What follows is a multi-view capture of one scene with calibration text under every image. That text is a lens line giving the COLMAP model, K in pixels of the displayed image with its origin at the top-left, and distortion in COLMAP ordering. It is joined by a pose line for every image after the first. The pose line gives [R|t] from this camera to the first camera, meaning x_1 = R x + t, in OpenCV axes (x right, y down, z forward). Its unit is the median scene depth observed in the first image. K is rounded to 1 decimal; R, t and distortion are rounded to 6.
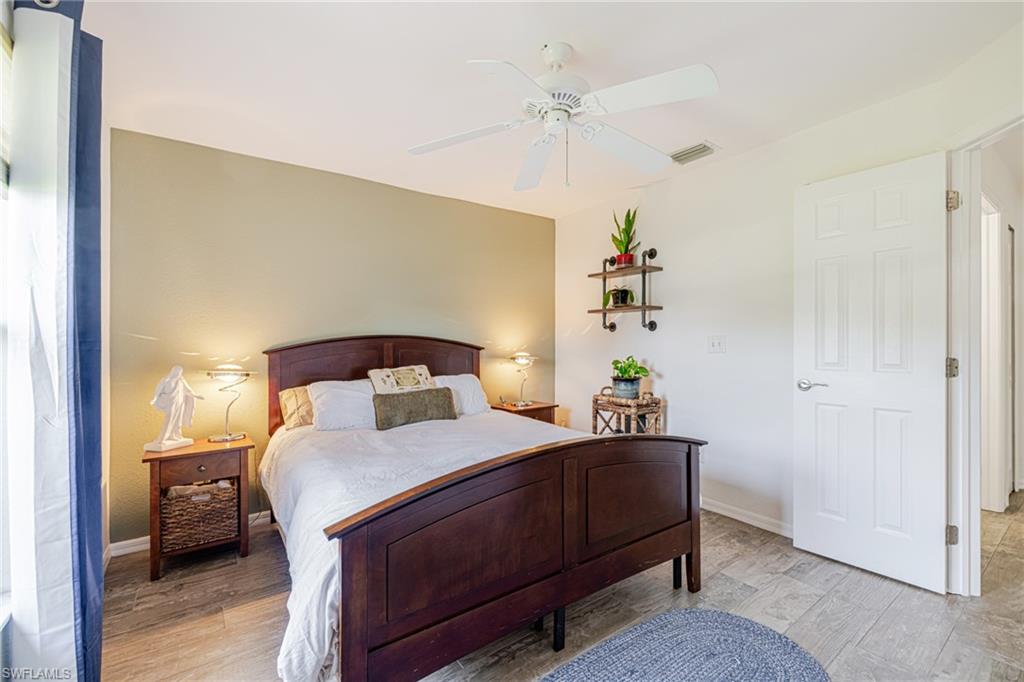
lens RADIAL K [[437.9, 0, 512.0], [0, 437.9, 341.0], [0, 0, 1]] dist [0.000523, 0.000173]
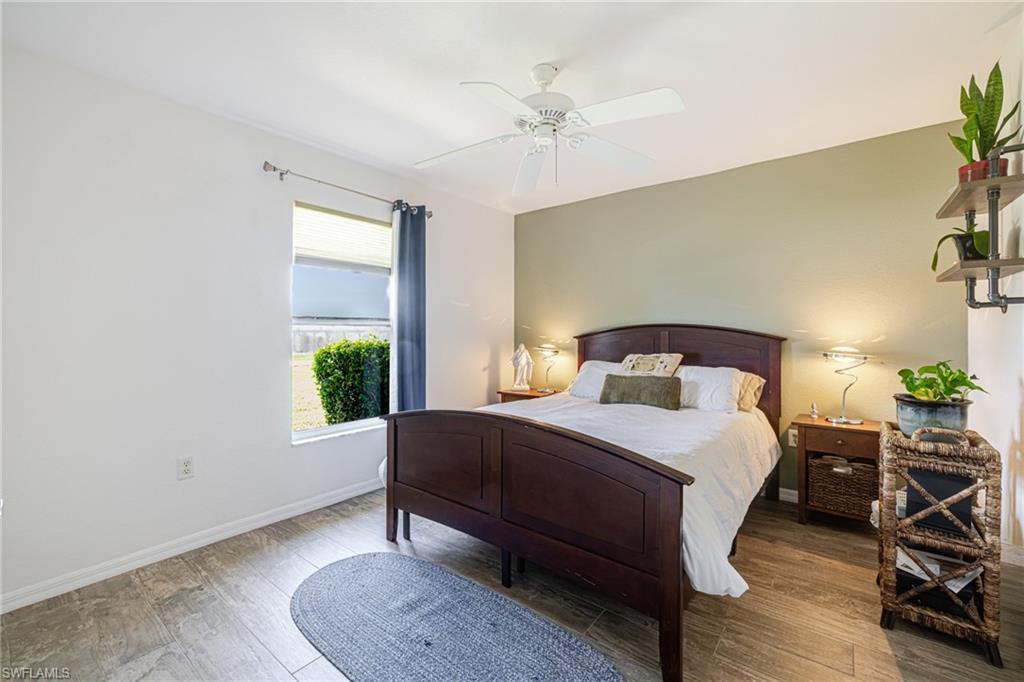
lens RADIAL K [[428.4, 0, 512.5], [0, 428.4, 329.1], [0, 0, 1]] dist [-0.003595, -0.000287]
pose [[0.279284, 0.010558, -0.960150, 0.677659], [0.006995, 0.999891, 0.013030, -0.018760], [0.960183, -0.010355, 0.279180, 0.371311]]
